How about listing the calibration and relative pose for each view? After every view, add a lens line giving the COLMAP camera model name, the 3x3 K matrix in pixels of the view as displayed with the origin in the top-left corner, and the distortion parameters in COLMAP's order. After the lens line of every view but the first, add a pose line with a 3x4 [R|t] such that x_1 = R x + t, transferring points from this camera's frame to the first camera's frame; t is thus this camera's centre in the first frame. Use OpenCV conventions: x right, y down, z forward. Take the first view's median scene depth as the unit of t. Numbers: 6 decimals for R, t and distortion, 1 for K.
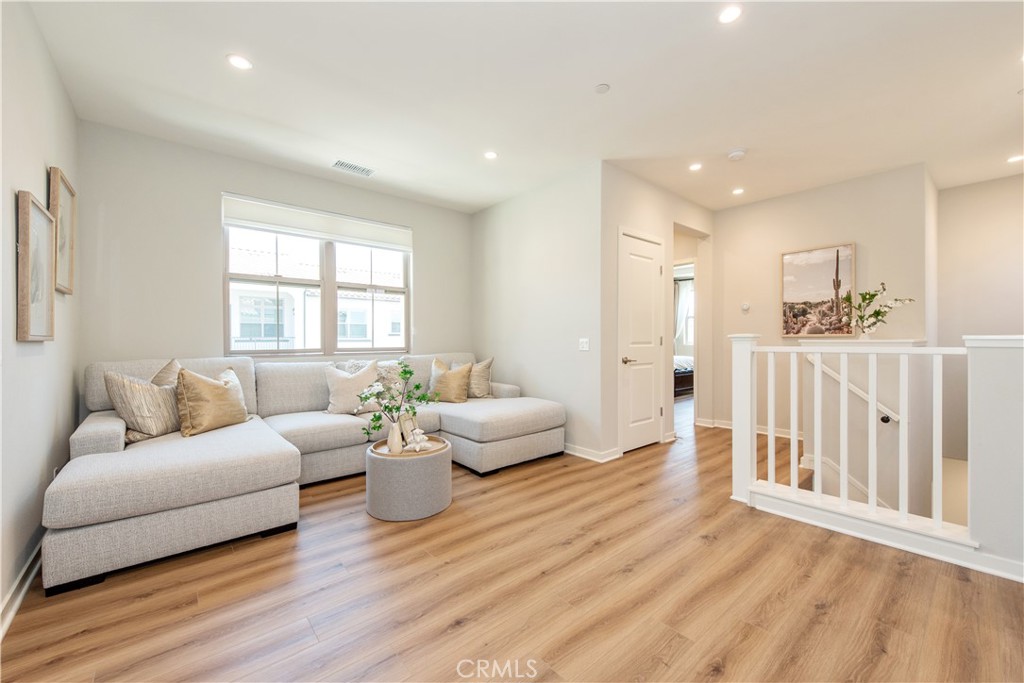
lens RADIAL K [[405.7, 0, 518.4], [0, 405.7, 341.5], [0, 0, 1]] dist [0.009730, -0.001595]
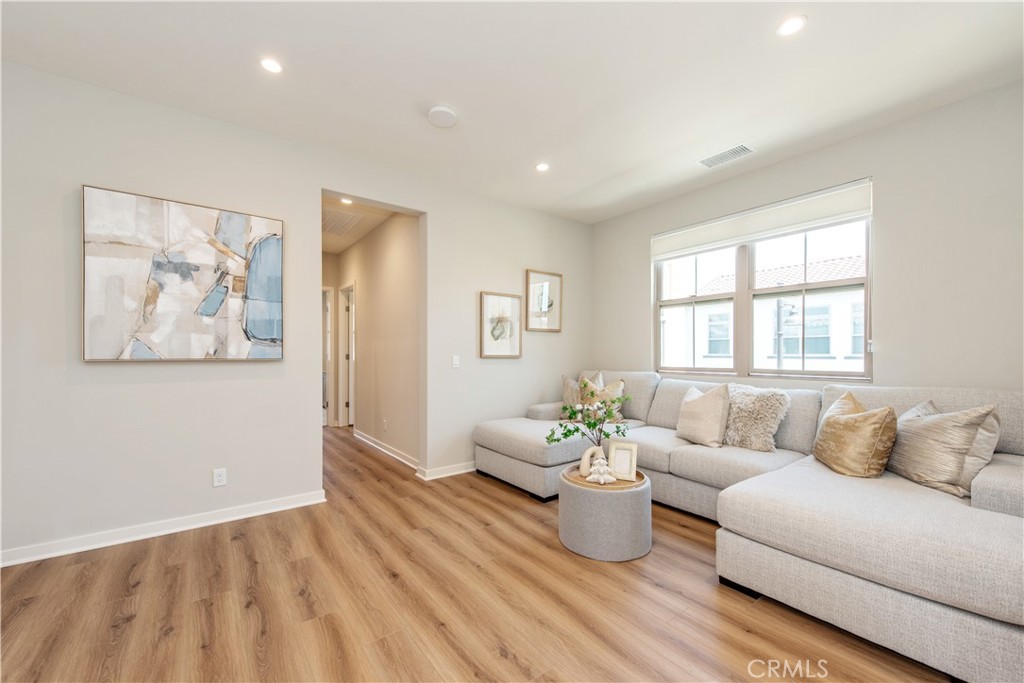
lens RADIAL K [[405.7, 0, 505.5], [0, 405.7, 351.4], [0, 0, 1]] dist [0.009730, -0.001595]
pose [[-0.076896, -0.001722, -0.997038, 0.439547], [-0.006977, 0.999975, -0.001189, -0.014226], [0.997015, 0.006865, -0.076906, 0.560708]]
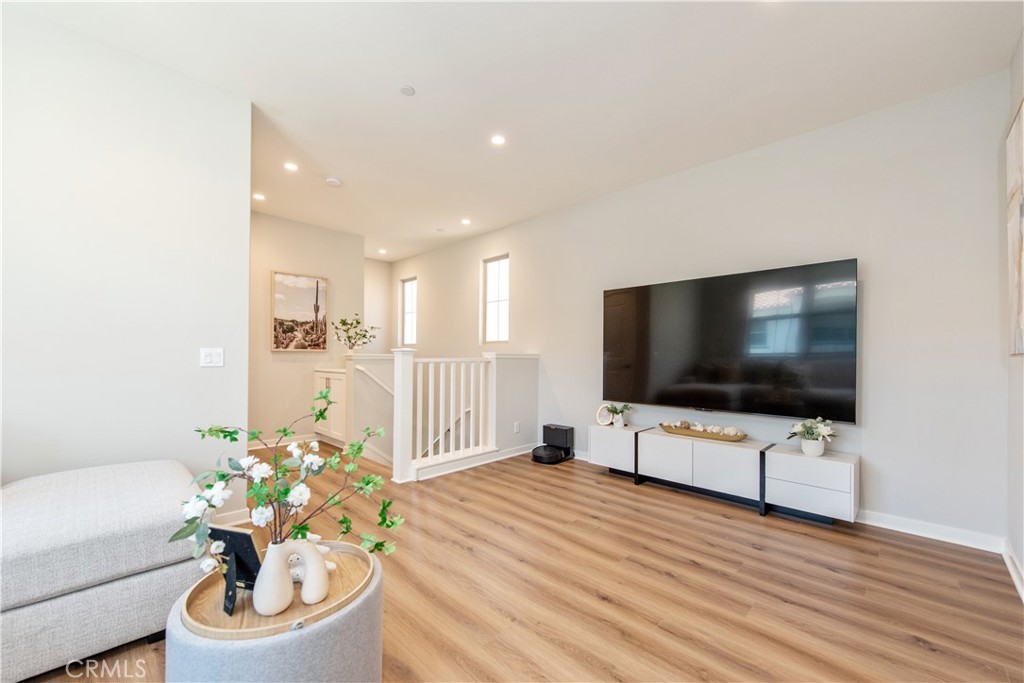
lens RADIAL K [[405.7, 0, 509.0], [0, 405.7, 359.1], [0, 0, 1]] dist [0.009730, -0.001595]
pose [[-0.082566, -0.002787, 0.996582, -0.486313], [-0.002489, 0.999994, 0.002590, 0.006169], [-0.996582, -0.002266, -0.082573, 0.525434]]
